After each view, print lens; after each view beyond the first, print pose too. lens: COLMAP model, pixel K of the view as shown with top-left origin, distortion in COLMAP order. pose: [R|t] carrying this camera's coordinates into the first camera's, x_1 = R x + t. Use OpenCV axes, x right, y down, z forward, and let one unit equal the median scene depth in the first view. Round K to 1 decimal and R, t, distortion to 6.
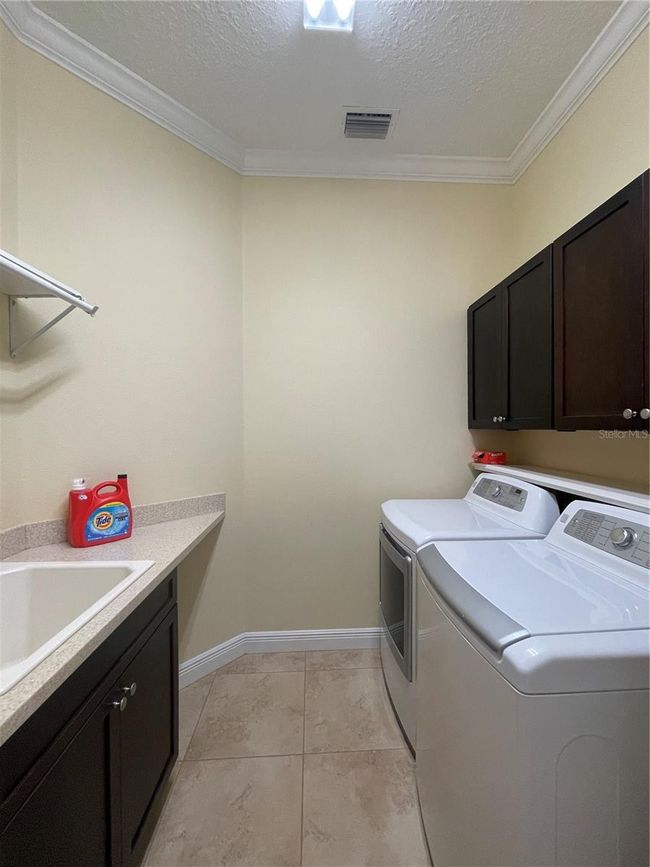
lens RADIAL K [[350.3, 0, 328.7], [0, 350.3, 429.1], [0, 0, 1]] dist [-0.002975, 0.001172]
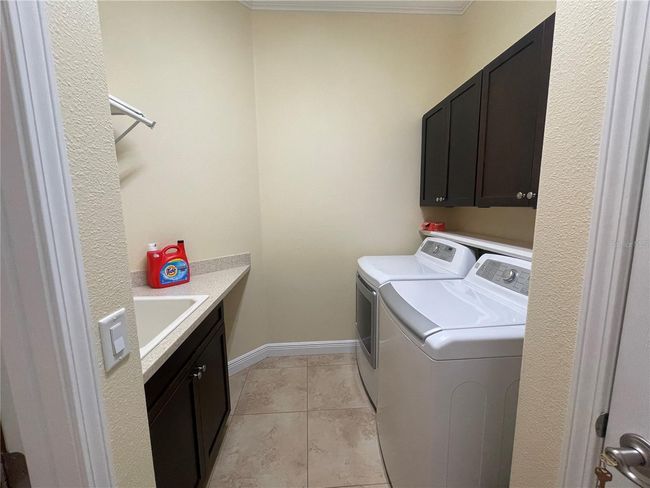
lens RADIAL K [[262.3, 0, 321.9], [0, 262.3, 241.8], [0, 0, 1]] dist [-0.003124, 0.000544]
pose [[0.999935, -0.011280, 0.001834, 0.000554], [0.010945, 0.991424, 0.130224, -0.001225], [-0.003287, -0.130195, 0.991483, -0.105152]]
